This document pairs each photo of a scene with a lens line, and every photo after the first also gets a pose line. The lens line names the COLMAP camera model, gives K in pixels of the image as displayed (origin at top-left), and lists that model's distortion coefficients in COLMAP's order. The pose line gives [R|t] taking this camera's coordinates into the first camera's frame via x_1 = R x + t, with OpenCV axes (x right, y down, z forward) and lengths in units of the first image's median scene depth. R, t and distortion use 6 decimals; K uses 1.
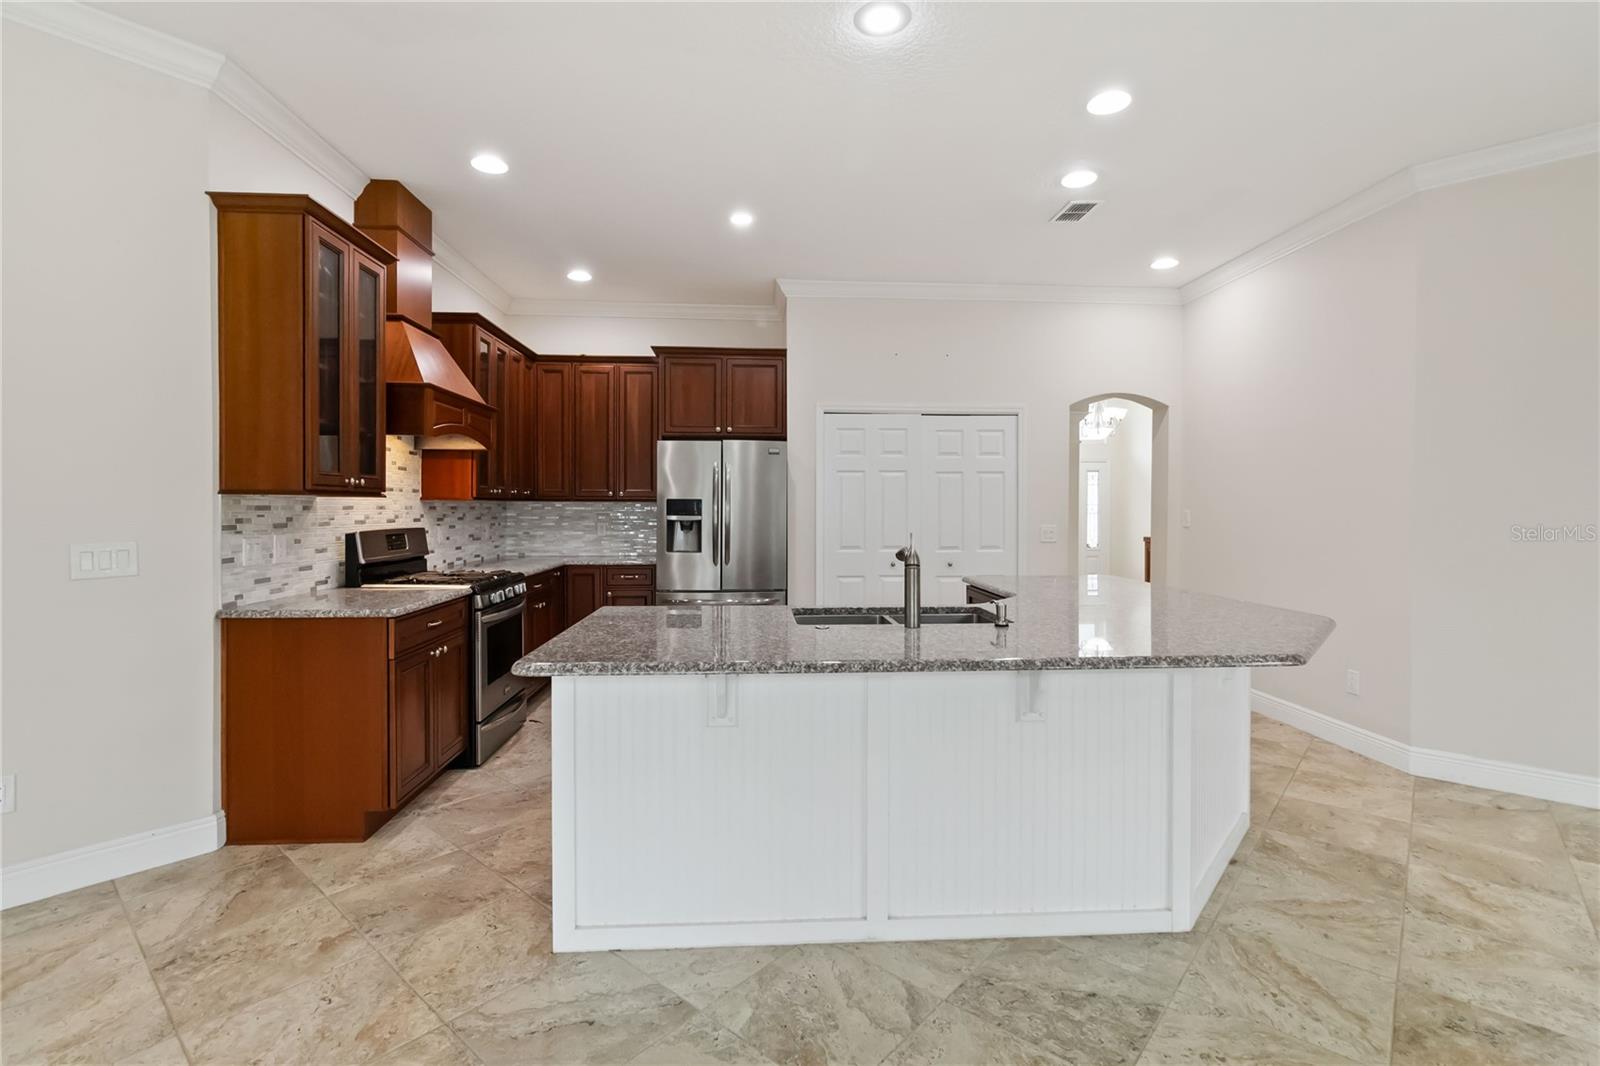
lens RADIAL K [[740.0, 0, 795.6], [0, 740.0, 520.5], [0, 0, 1]] dist [-0.000666, 0.001424]
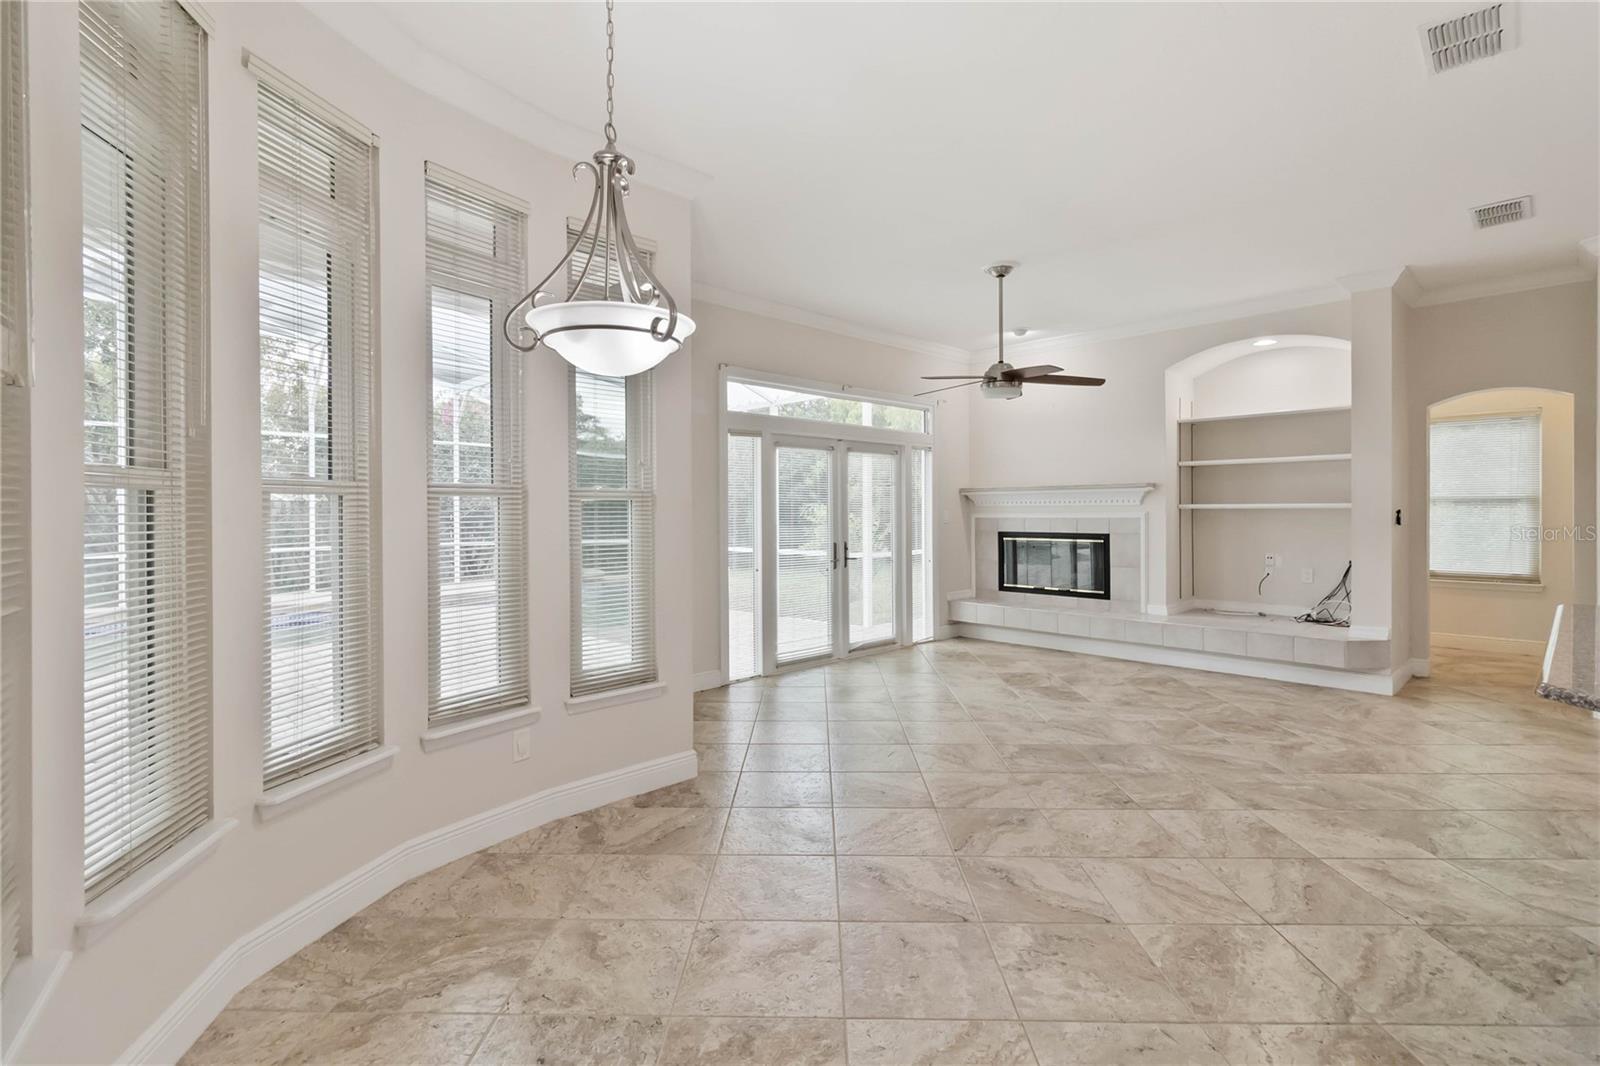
lens RADIAL K [[740.0, 0, 797.7], [0, 740.0, 512.8], [0, 0, 1]] dist [-0.000666, 0.001424]
pose [[-0.771340, 0.002038, -0.636420, 1.093379], [-0.007964, 0.999886, 0.012854, -0.009415], [0.636373, 0.014984, -0.771236, 0.650473]]
